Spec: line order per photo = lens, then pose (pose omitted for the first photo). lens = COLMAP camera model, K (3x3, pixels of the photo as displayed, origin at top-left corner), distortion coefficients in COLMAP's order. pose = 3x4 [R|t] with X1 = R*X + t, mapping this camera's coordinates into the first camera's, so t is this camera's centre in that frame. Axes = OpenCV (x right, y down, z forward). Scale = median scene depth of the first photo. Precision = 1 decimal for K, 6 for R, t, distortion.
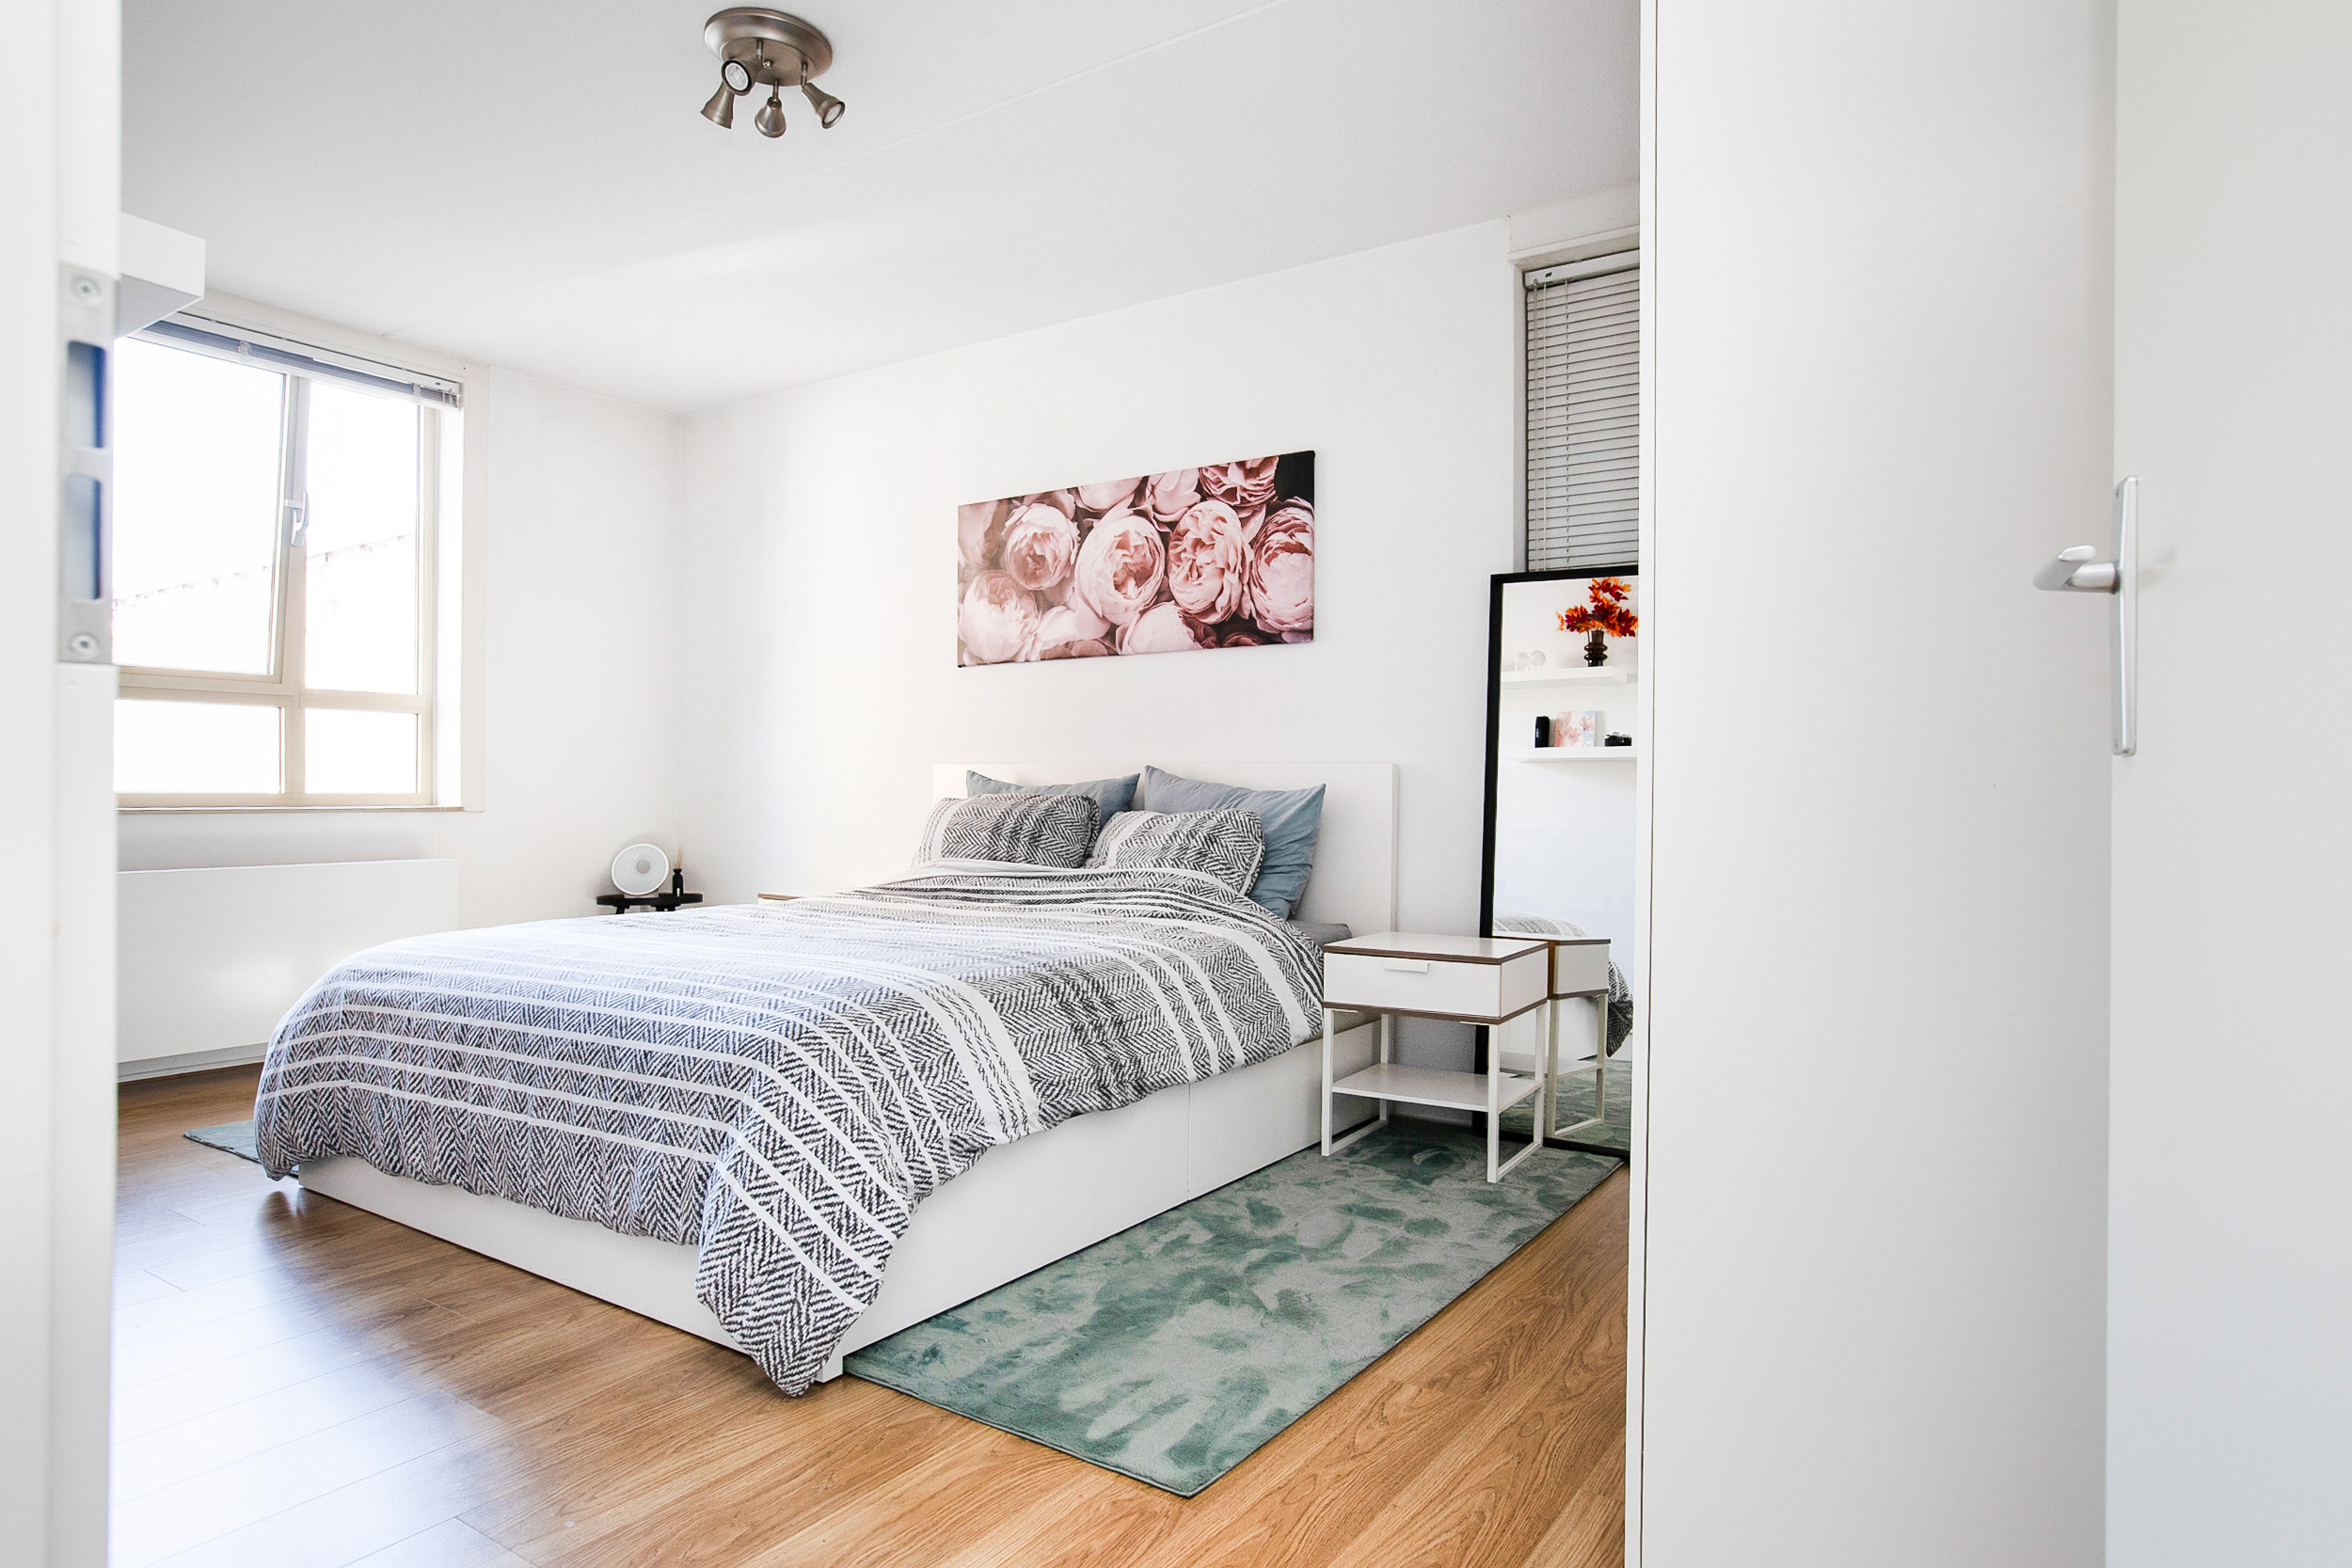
lens RADIAL K [[1317.0, 0, 1176.0], [0, 1317.0, 784.0], [0, 0, 1]] dist [-0.016741, 0.000900]
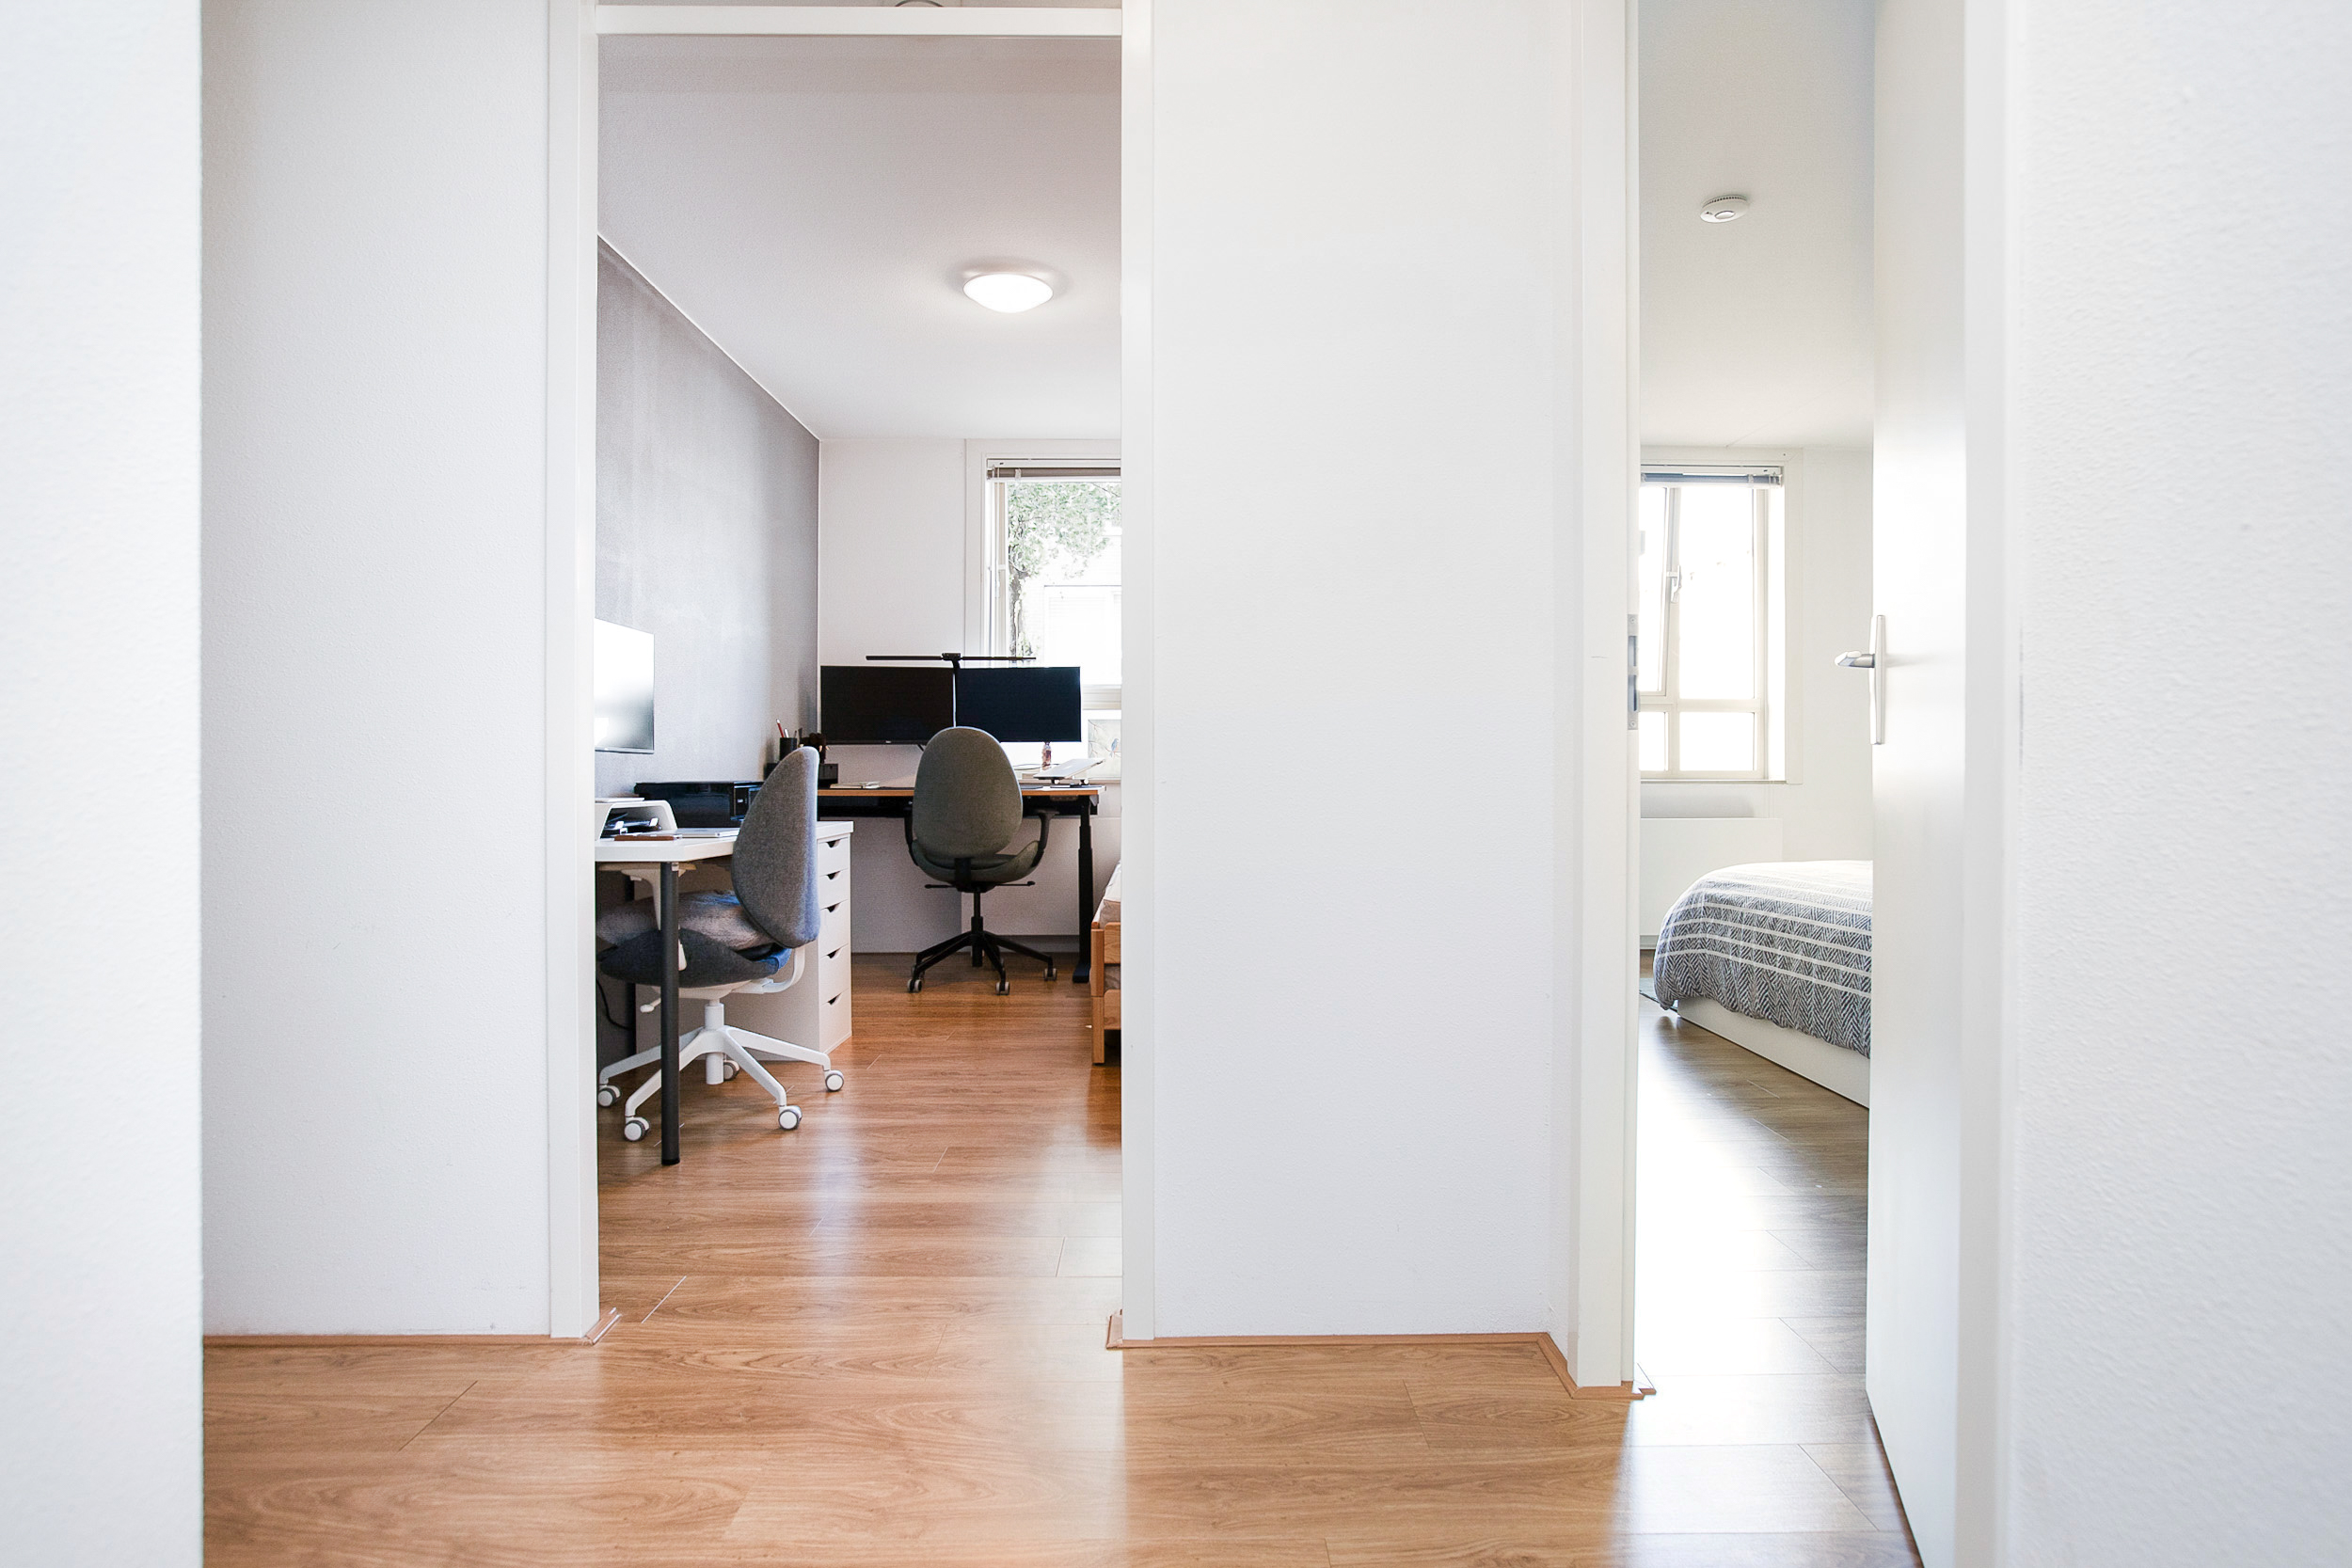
lens RADIAL K [[1247.6, 0, 1186.6], [0, 1247.6, 769.1], [0, 0, 1]] dist [-0.037993, 0.023208]
pose [[0.570232, -0.001512, -0.821482, 0.257706], [0.003404, 0.999994, 0.000522, 0.004879], [0.821477, -0.003094, 0.570233, -0.397519]]
